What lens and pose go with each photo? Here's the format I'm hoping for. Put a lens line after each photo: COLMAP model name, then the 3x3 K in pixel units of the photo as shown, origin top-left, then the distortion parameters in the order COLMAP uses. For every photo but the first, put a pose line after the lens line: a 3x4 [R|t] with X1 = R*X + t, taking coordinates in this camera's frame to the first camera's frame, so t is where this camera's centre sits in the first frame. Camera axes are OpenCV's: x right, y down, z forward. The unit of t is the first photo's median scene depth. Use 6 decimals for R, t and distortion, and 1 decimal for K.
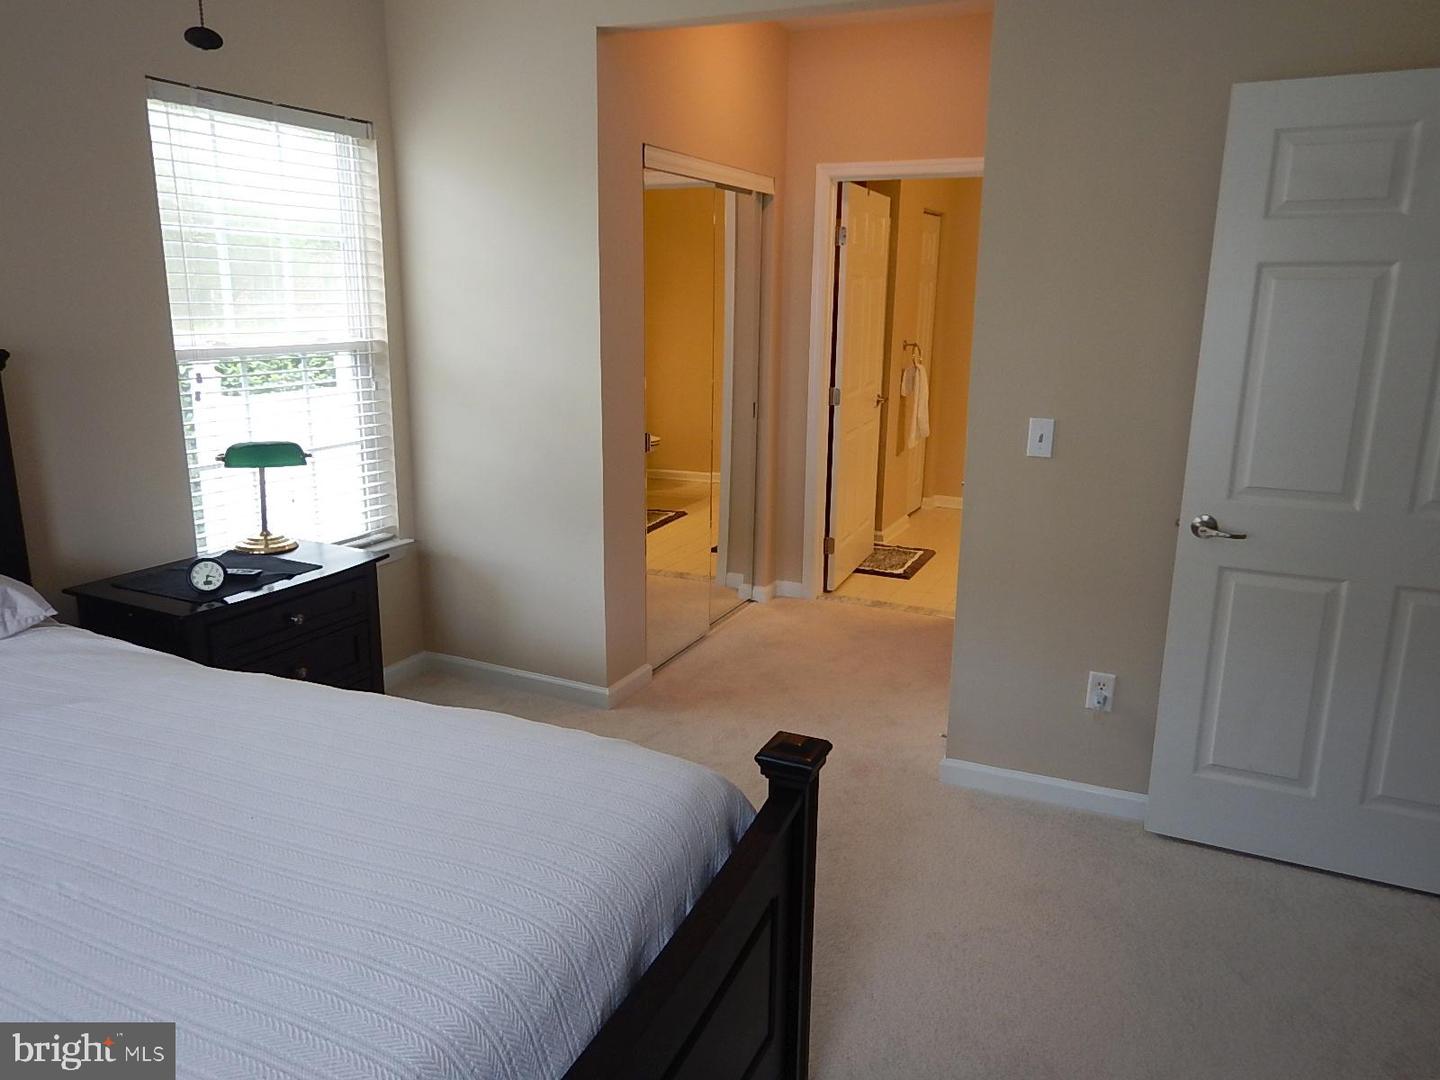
lens RADIAL K [[1032.6, 0, 720.1], [0, 1032.6, 539.3], [0, 0, 1]] dist [0.012972, -0.000103]
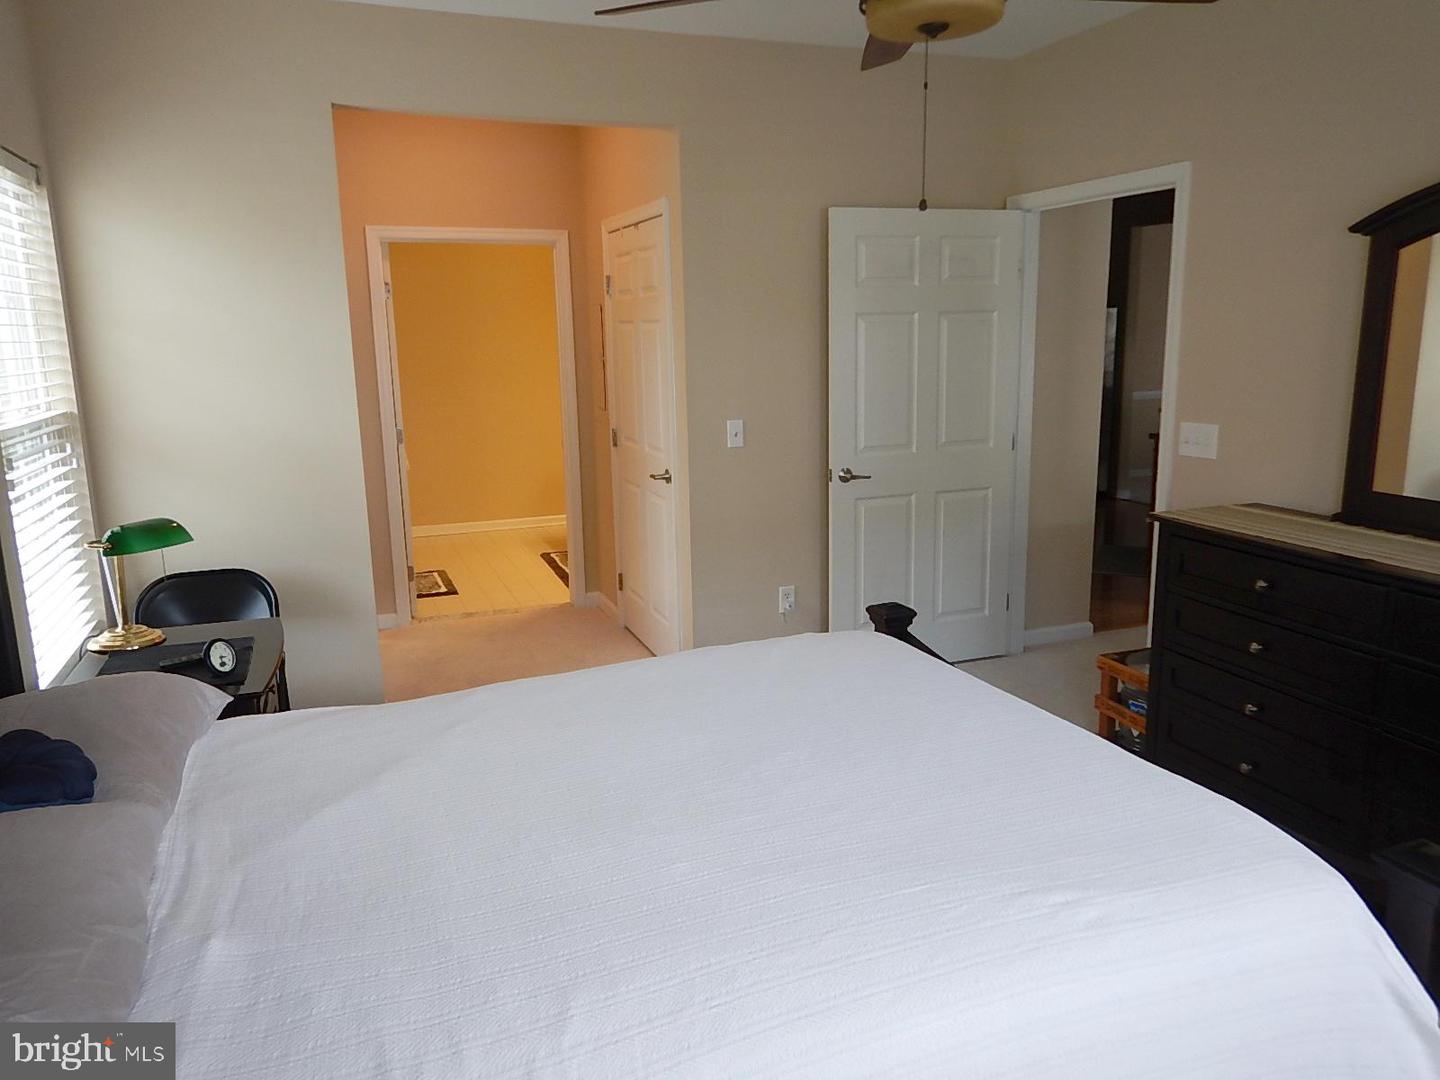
lens RADIAL K [[1032.6, 0, 724.9], [0, 1032.6, 538.0], [0, 0, 1]] dist [0.012972, -0.000103]
pose [[0.692998, -0.167848, 0.701129, -0.793566], [0.196399, 0.979691, 0.040413, -0.018394], [-0.693673, 0.109695, 0.711889, -0.001666]]
